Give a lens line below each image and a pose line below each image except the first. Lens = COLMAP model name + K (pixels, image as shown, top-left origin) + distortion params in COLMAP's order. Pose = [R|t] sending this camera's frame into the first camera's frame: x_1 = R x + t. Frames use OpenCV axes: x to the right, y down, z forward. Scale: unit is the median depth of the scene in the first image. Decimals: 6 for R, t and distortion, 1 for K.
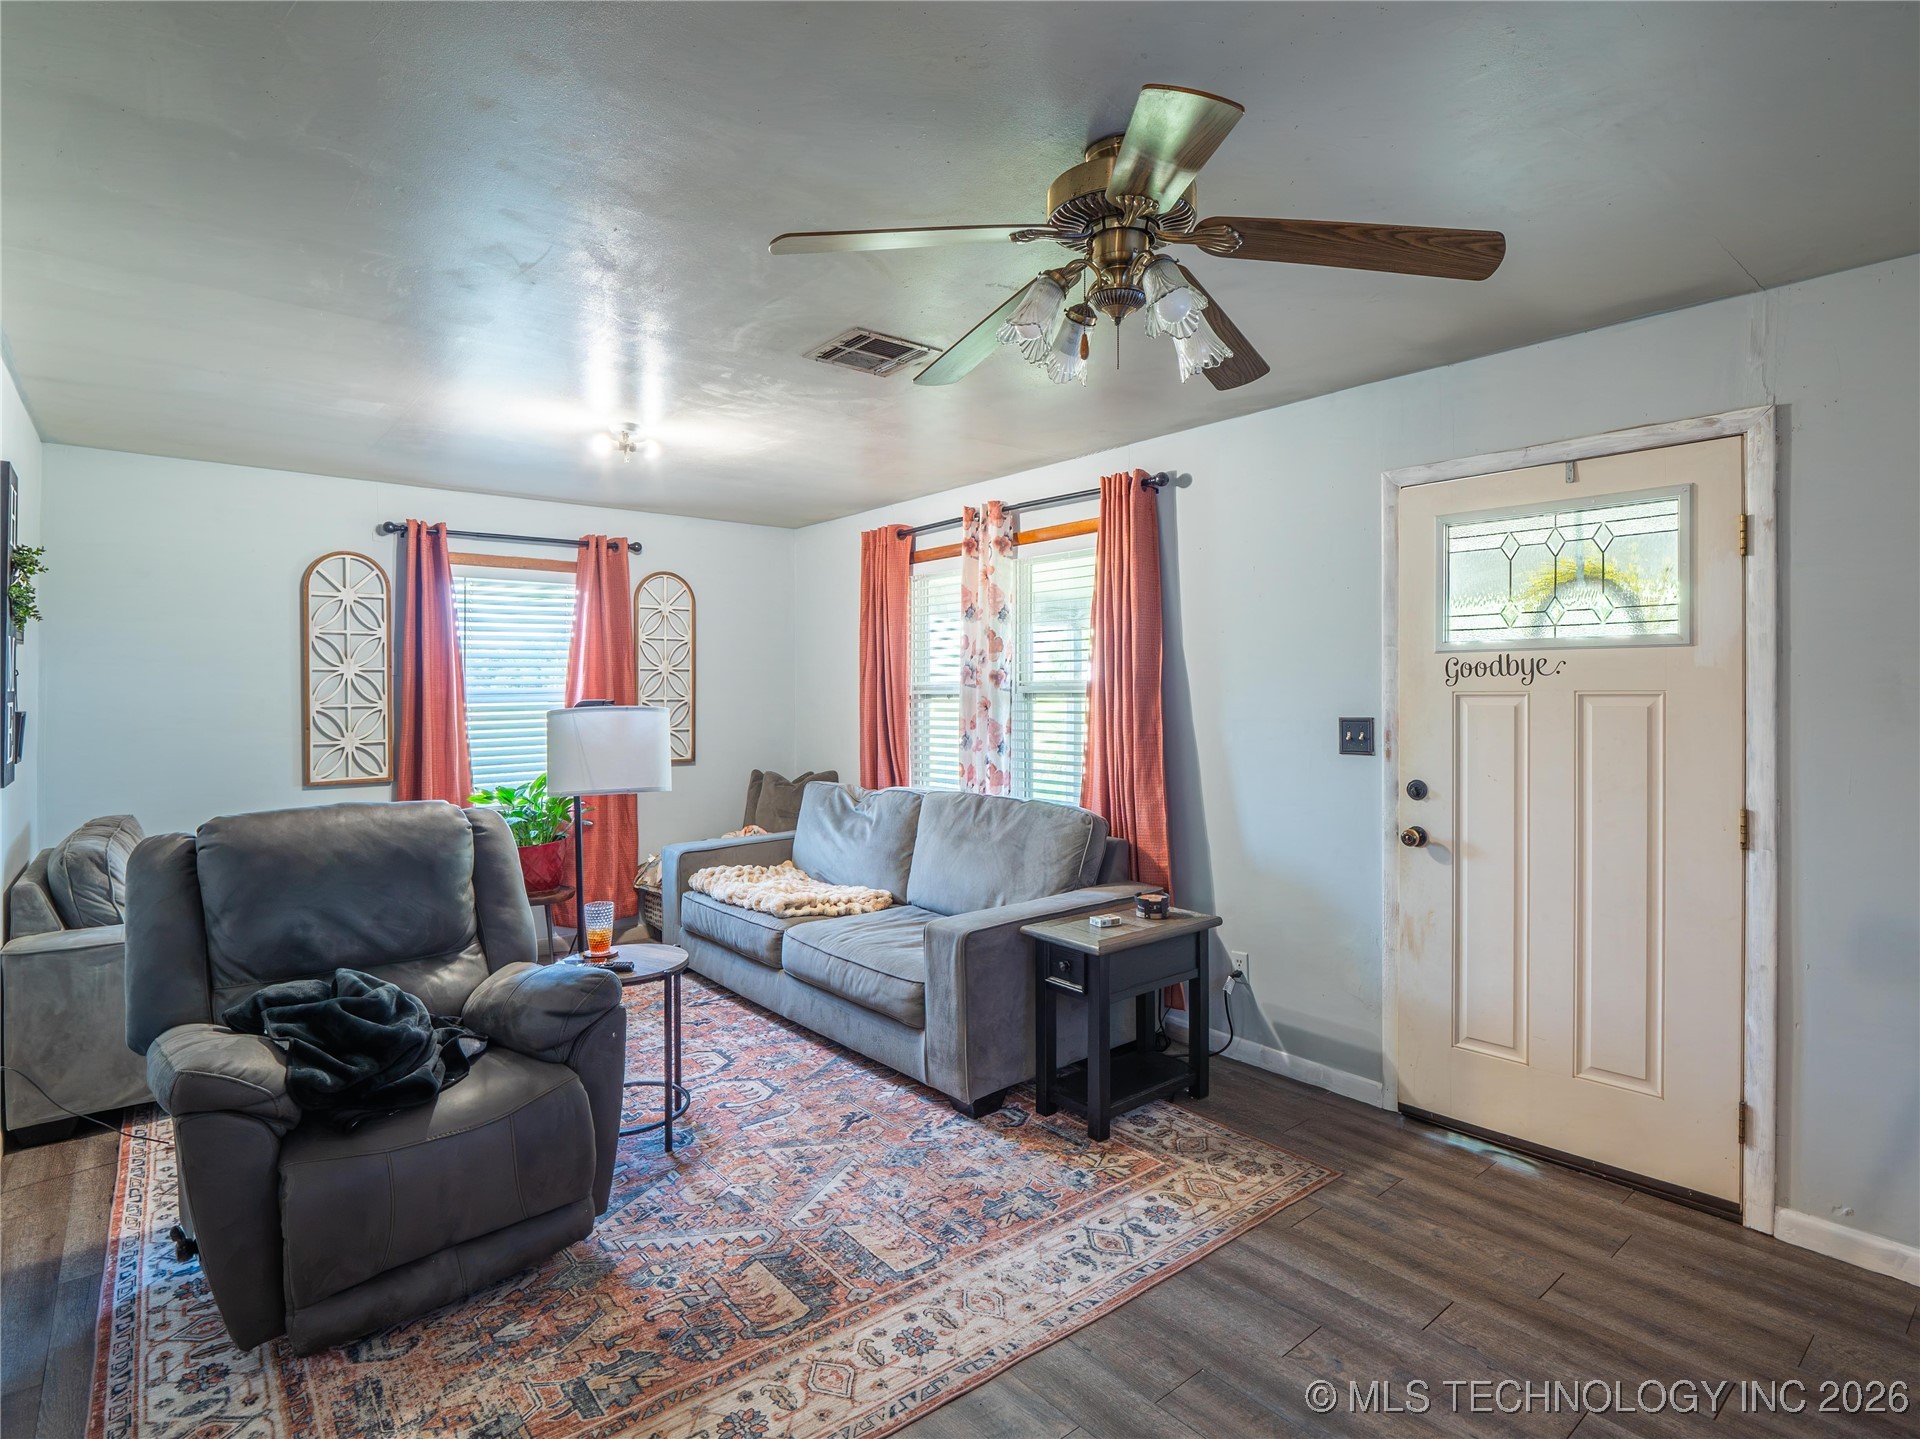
lens RADIAL K [[994.1, 0, 956.3], [0, 994.1, 696.0], [0, 0, 1]] dist [-0.003007, -0.001419]
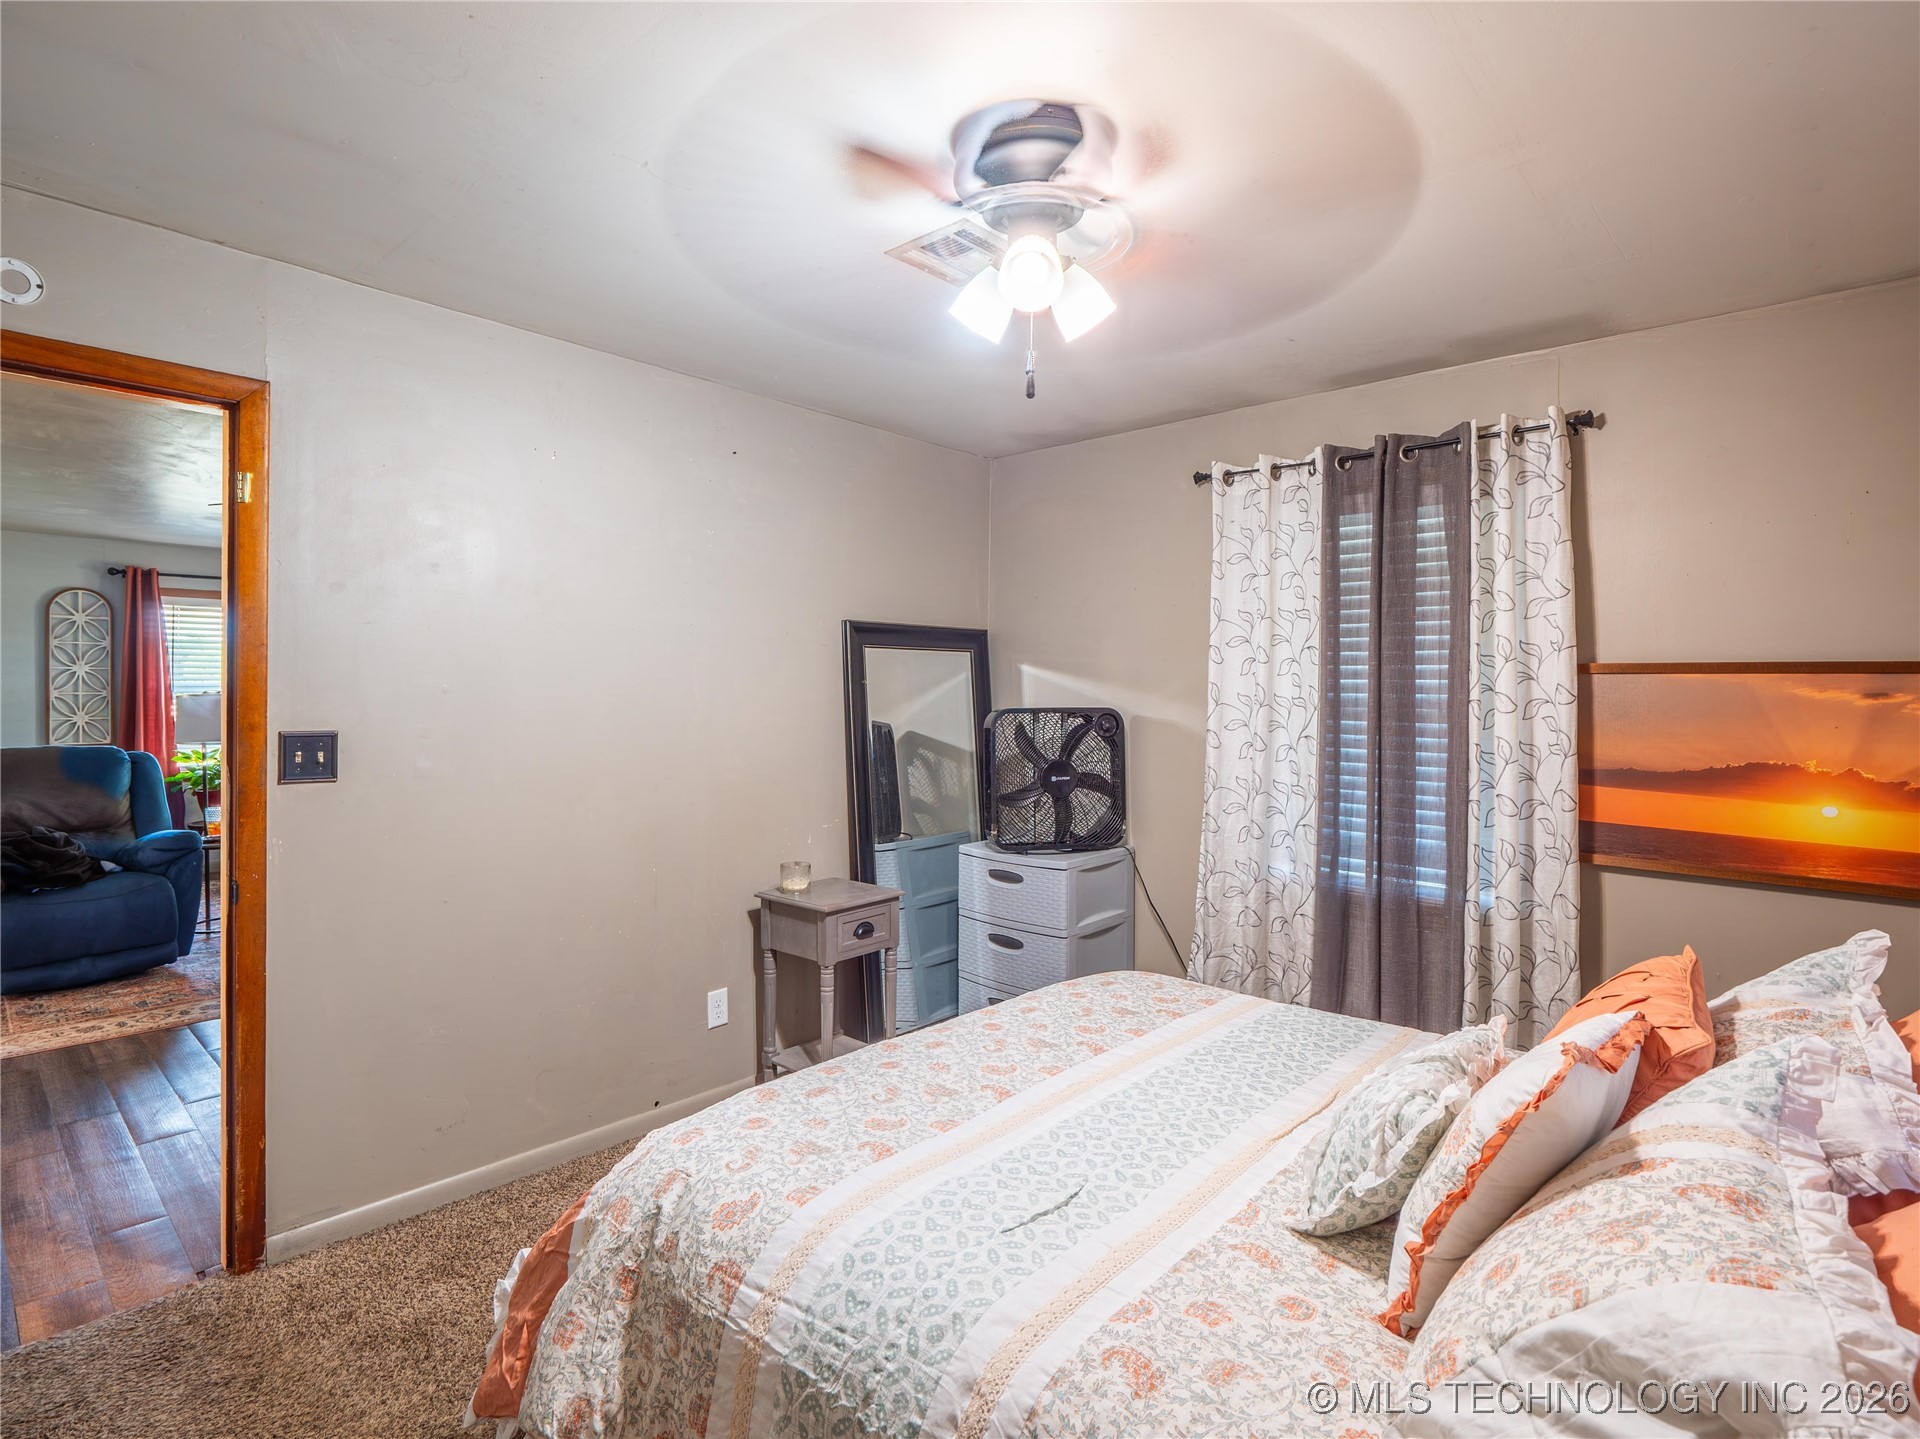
lens RADIAL K [[971.9, 0, 953.3], [0, 971.9, 684.9], [0, 0, 1]] dist [-0.005786, -0.002124]
pose [[0.990763, 0.008235, 0.135354, 0.757037], [-0.006689, 0.999907, -0.011875, 0.008817], [-0.135439, 0.010860, 0.990726, -0.937536]]
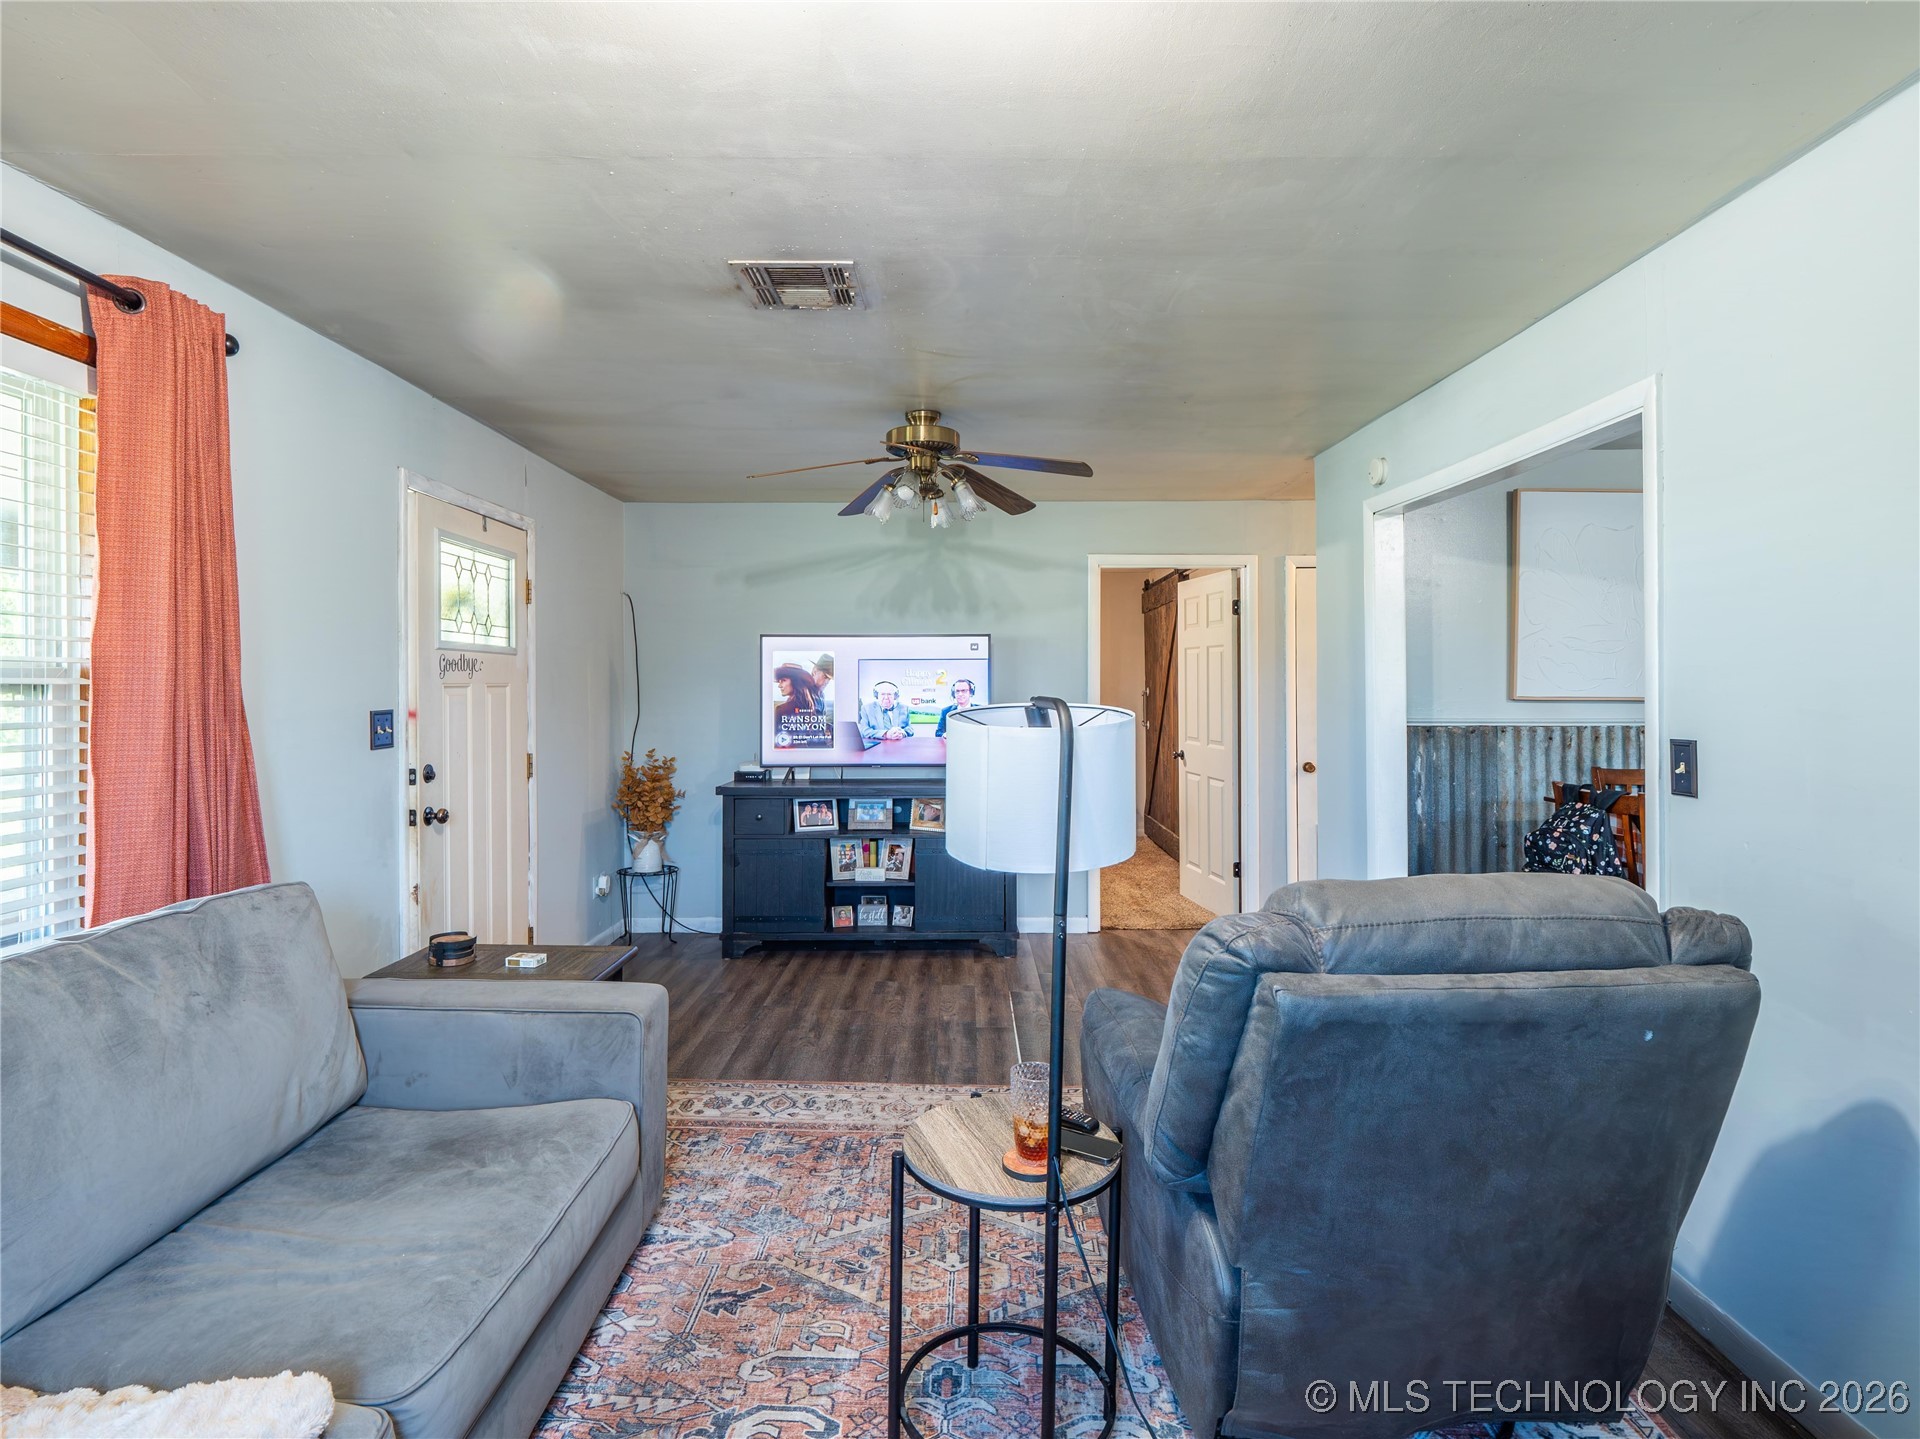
lens RADIAL K [[988.3, 0, 979.5], [0, 988.3, 695.2], [0, 0, 1]] dist [-0.007455, -0.002838]
pose [[-0.782763, -0.004618, 0.622303, -0.746661], [0.003782, 0.999919, 0.012177, -0.002711], [-0.622308, 0.011885, -0.782682, 1.603516]]
